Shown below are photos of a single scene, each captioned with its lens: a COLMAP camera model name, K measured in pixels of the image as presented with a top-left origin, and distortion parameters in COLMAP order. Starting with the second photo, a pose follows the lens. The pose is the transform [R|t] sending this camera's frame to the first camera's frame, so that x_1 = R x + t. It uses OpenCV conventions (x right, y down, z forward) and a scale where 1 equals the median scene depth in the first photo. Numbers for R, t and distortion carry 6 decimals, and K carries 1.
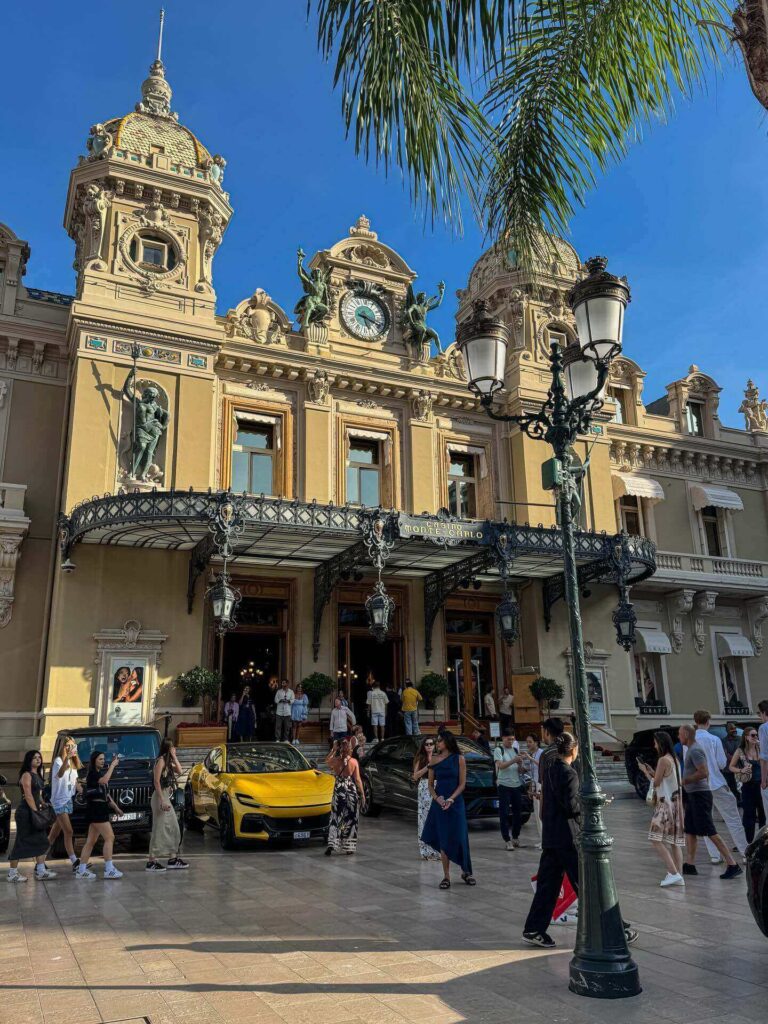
lens RADIAL K [[830.2, 0, 384.0], [0, 830.2, 512.0], [0, 0, 1]] dist [0.074684, -0.001819]
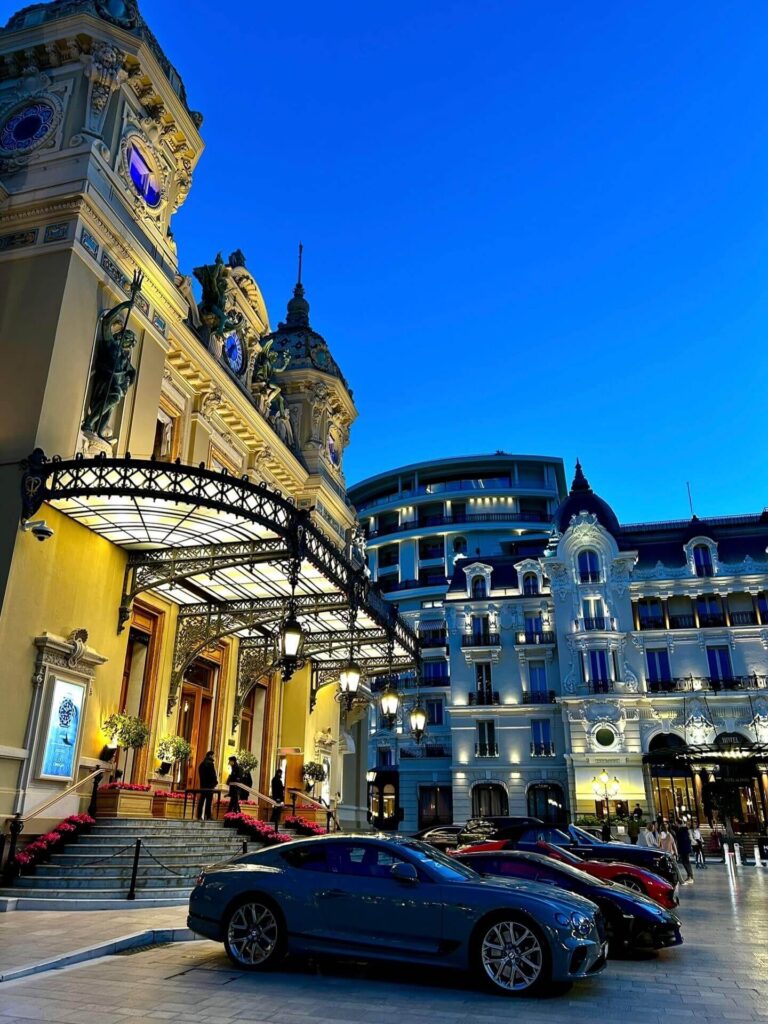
lens RADIAL K [[779.7, 0, 384.0], [0, 779.7, 512.0], [0, 0, 1]] dist [0.001977, -0.002556]
pose [[0.641611, 0.312554, 0.700461, -0.547526], [-0.227720, 0.949658, -0.215161, 0.103967], [-0.732447, -0.021459, 0.680486, 0.319147]]
